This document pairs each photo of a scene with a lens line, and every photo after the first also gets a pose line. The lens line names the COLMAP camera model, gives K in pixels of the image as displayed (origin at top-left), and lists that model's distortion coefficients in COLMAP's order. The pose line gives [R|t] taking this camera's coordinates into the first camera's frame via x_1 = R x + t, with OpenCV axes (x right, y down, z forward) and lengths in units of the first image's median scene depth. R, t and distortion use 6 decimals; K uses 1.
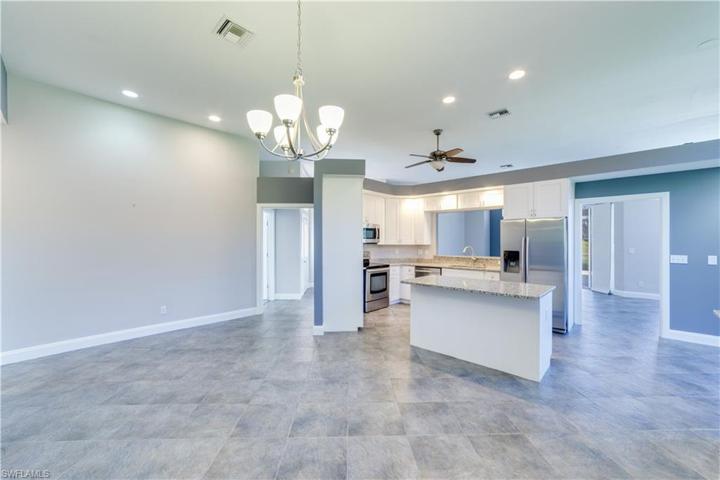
lens RADIAL K [[282.3, 0, 360.0], [0, 282.3, 240.0], [0, 0, 1]] dist [-0.020187, 0.006022]
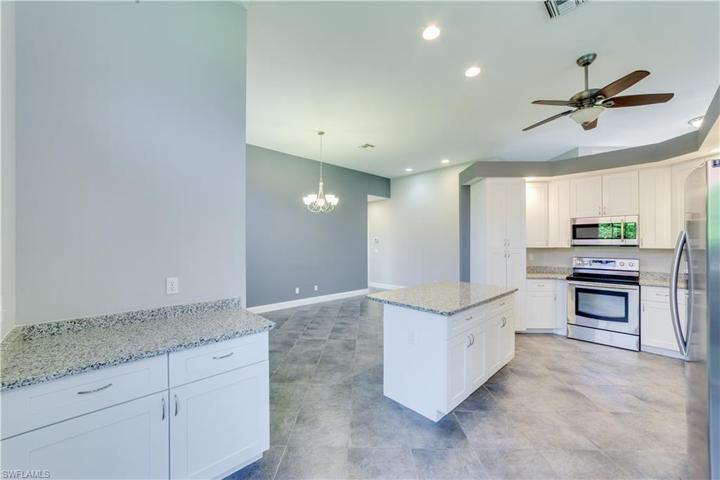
lens RADIAL K [[275.6, 0, 357.5], [0, 275.6, 239.7], [0, 0, 1]] dist [-0.017257, 0.000134]
pose [[-0.064377, -0.011661, -0.997858, 0.856214], [0.008952, 0.999885, -0.012262, 0.000680], [0.997885, -0.009722, -0.064265, 0.534340]]
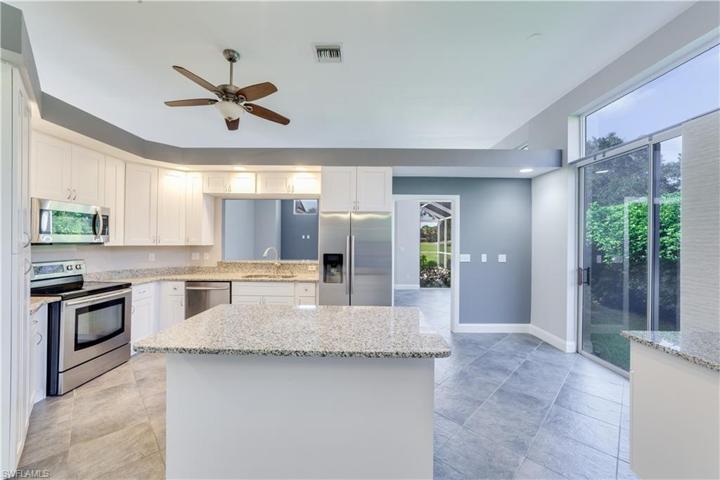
lens RADIAL K [[275.6, 0, 357.5], [0, 275.6, 239.7], [0, 0, 1]] dist [-0.017257, 0.000134]
pose [[0.737367, 0.005753, 0.675468, 0.085335], [-0.007954, 0.999968, 0.000167, 0.001115], [-0.675446, -0.005496, 0.737389, 0.385200]]
